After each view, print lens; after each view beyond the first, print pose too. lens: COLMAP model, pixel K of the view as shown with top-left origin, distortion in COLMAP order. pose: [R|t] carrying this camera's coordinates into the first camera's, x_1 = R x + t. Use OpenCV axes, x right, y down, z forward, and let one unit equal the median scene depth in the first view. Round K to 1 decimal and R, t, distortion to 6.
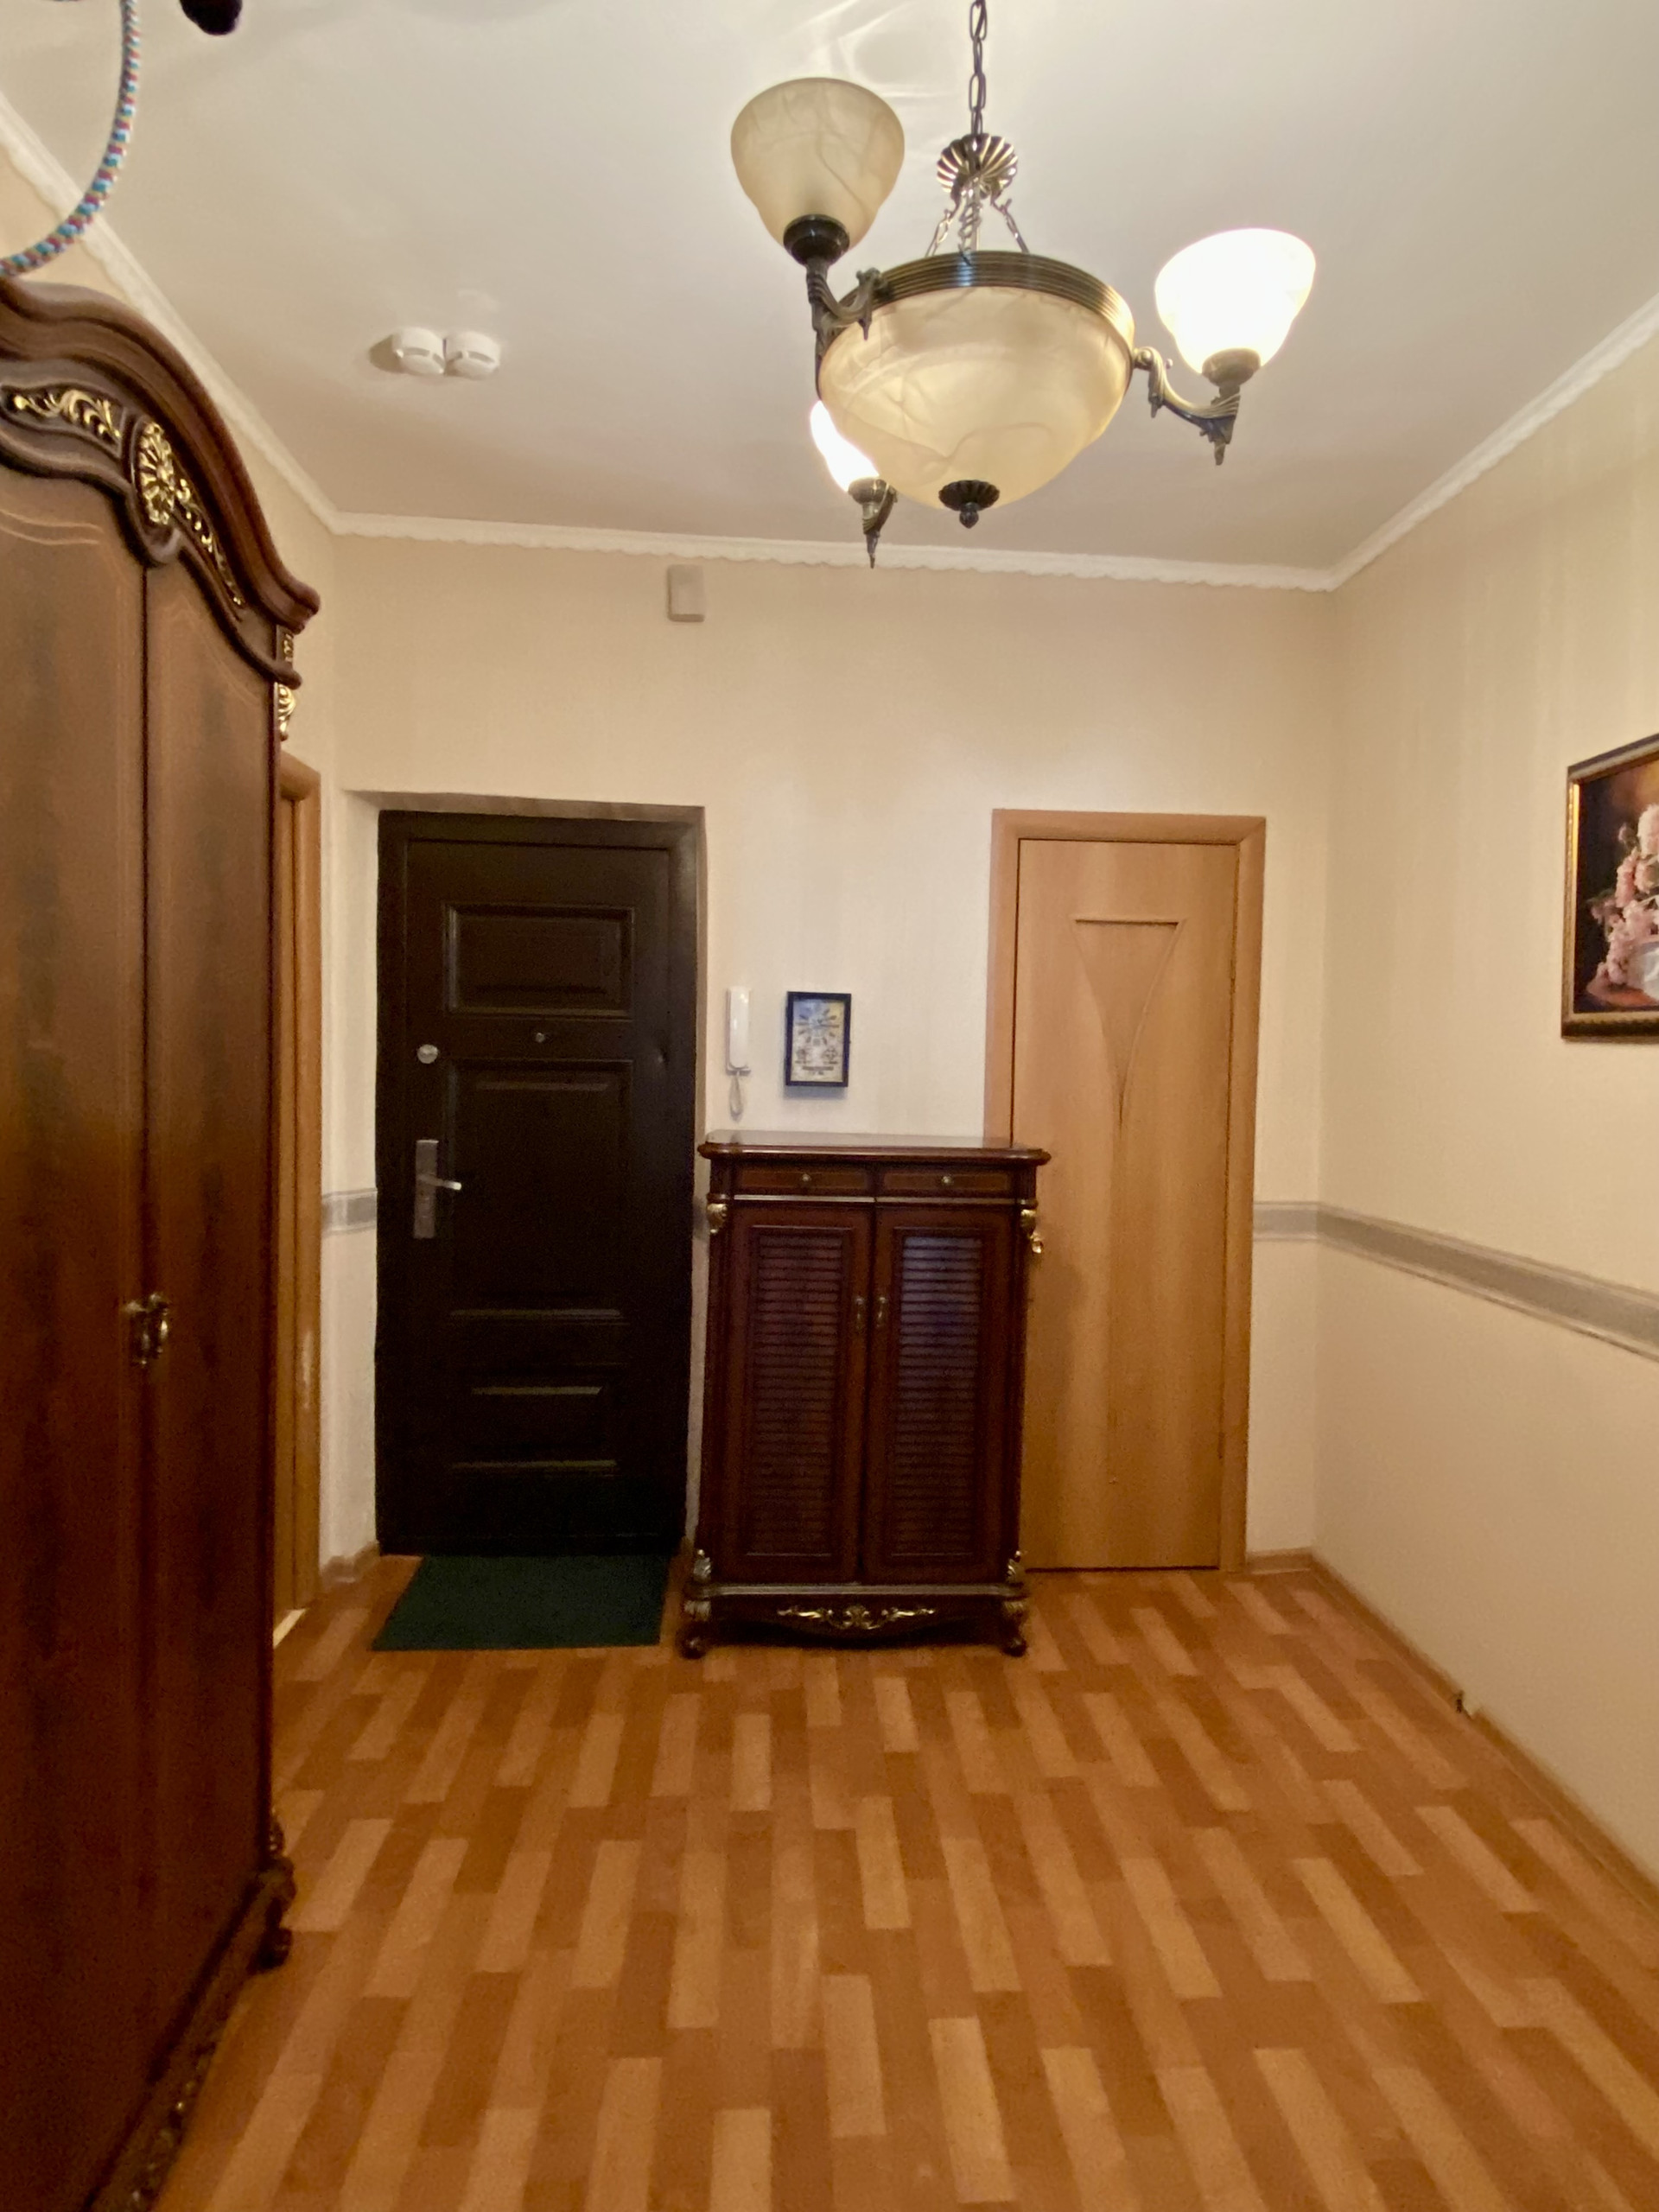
lens RADIAL K [[1245.6, 0, 826.0], [0, 1245.6, 1095.5], [0, 0, 1]] dist [0.016411, -0.005856]
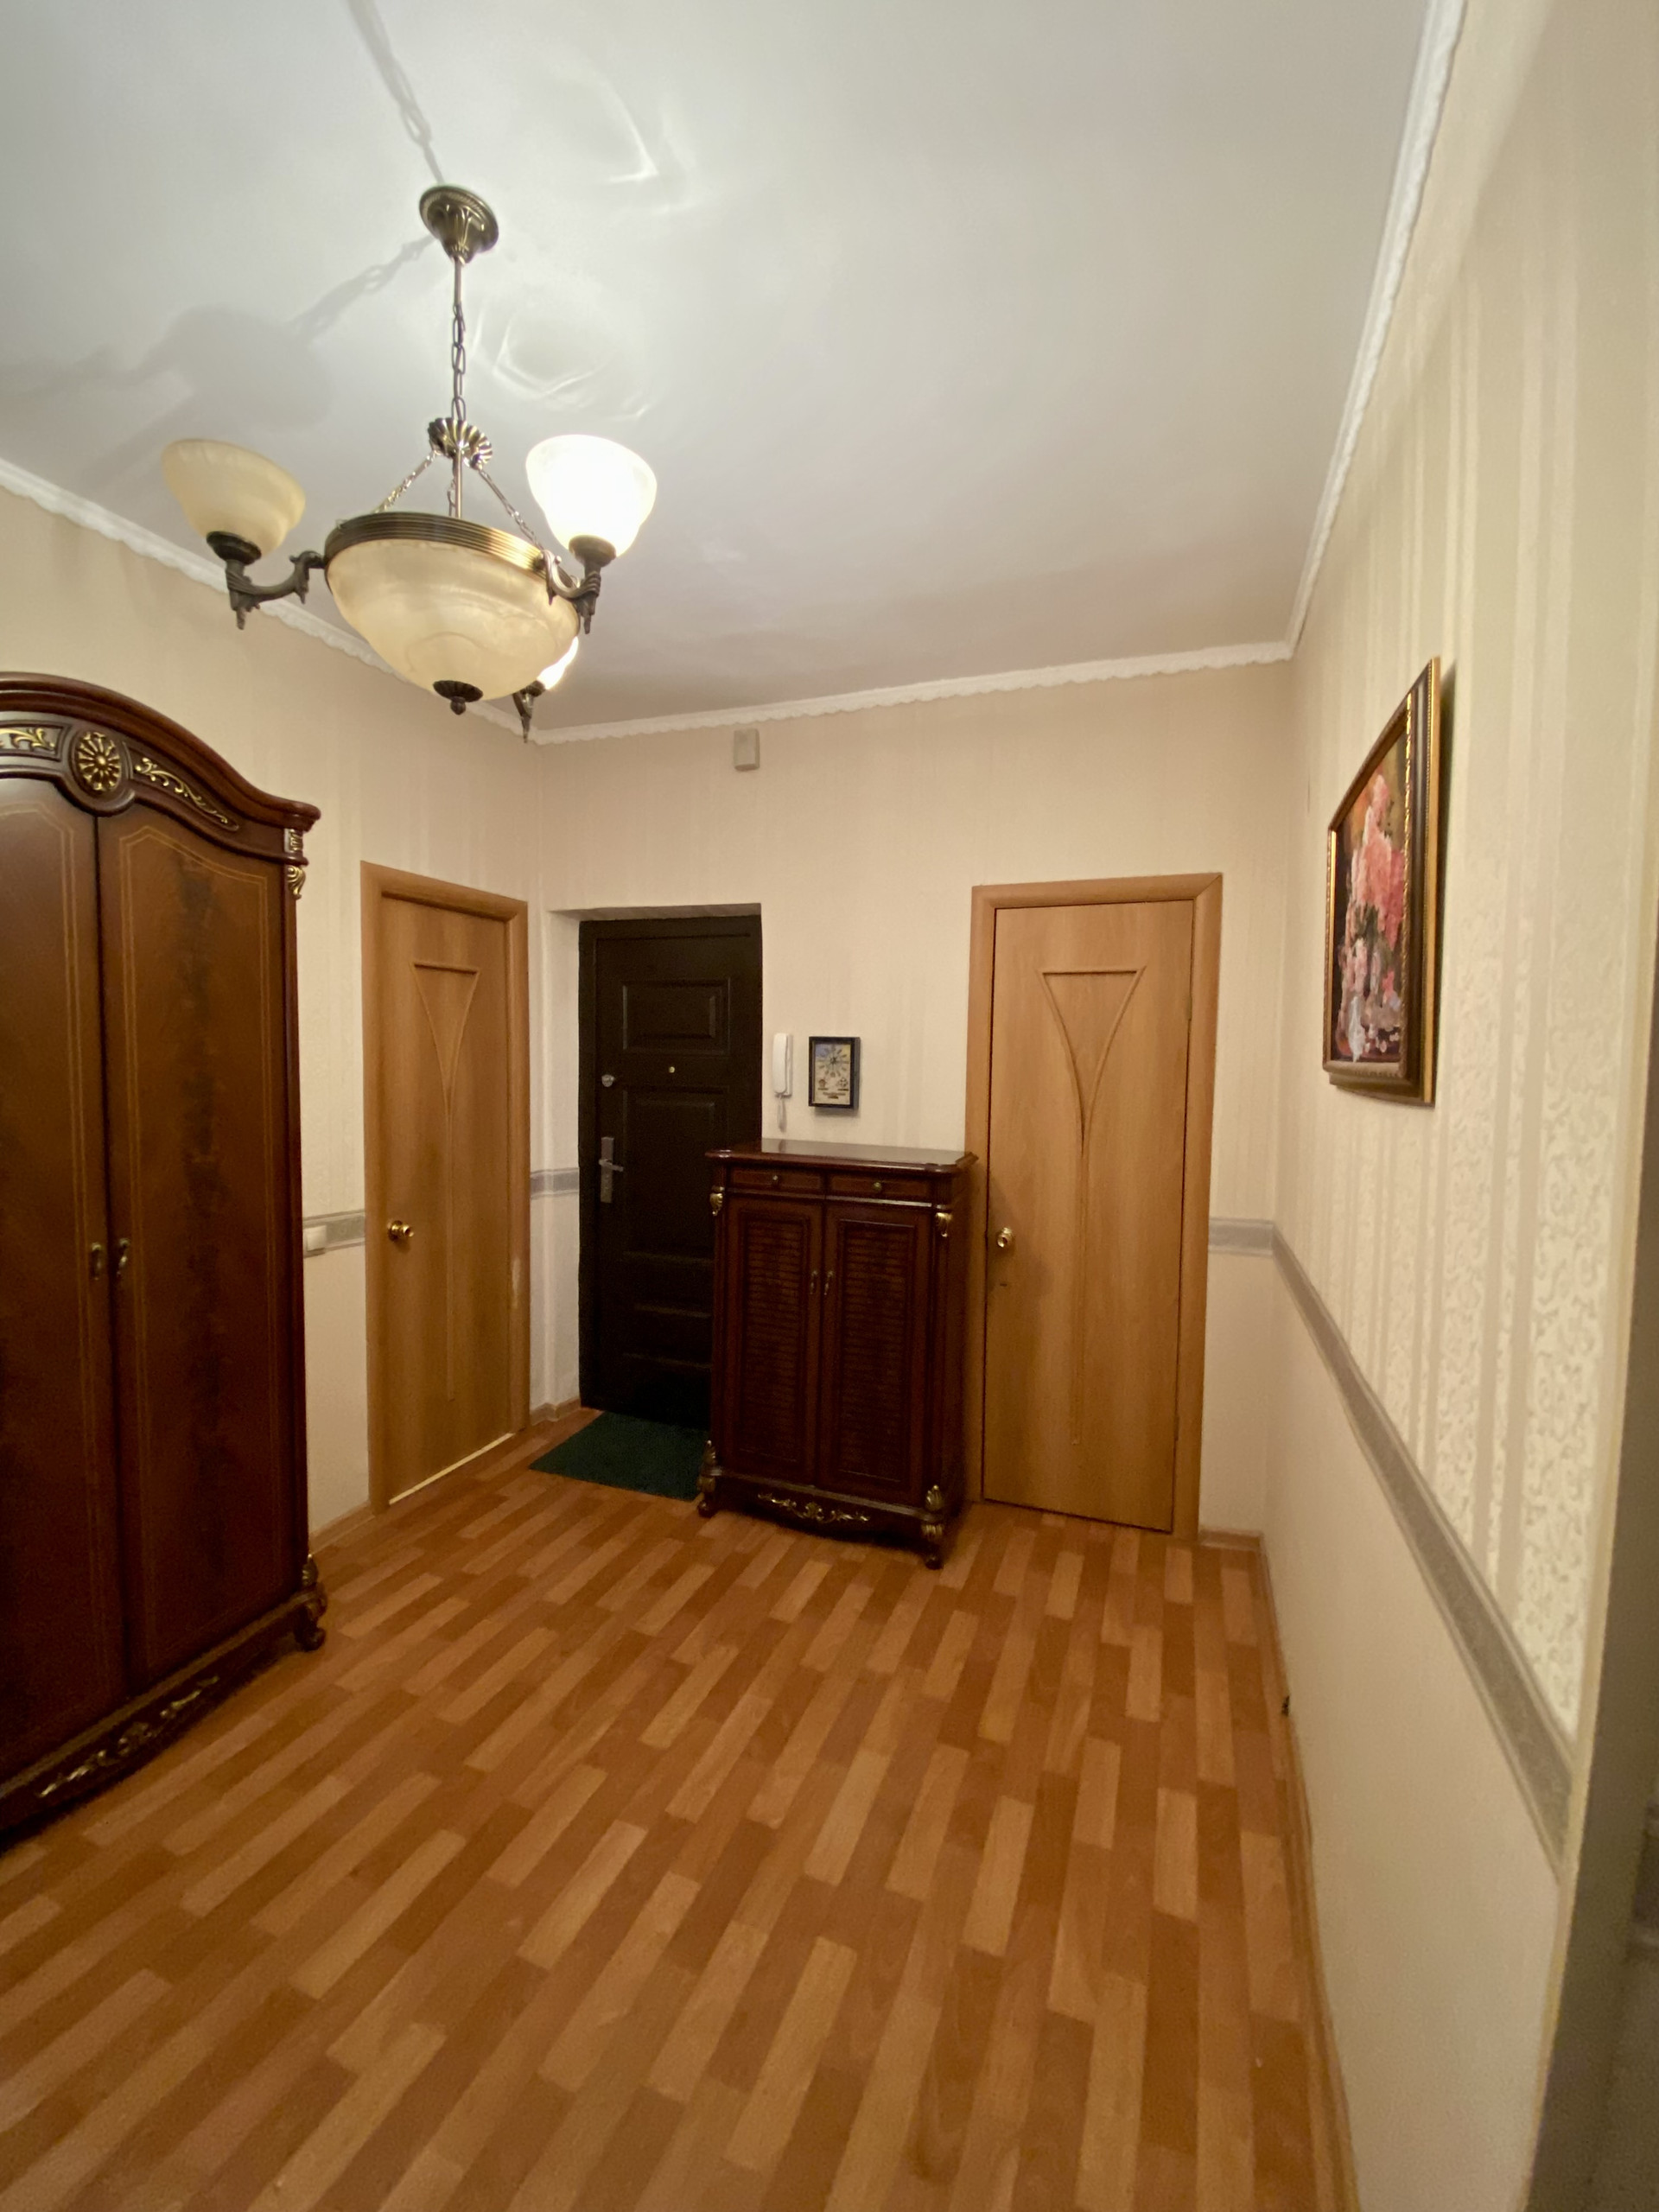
lens RADIAL K [[901.6, 0, 828.5], [0, 901.6, 1099.8], [0, 0, 1]] dist [0.001264, -0.001274]
pose [[0.909241, 0.016638, -0.415937, 0.414382], [-0.012878, 0.999847, 0.011844, -0.028784], [0.416070, -0.005412, 0.909316, 0.135908]]
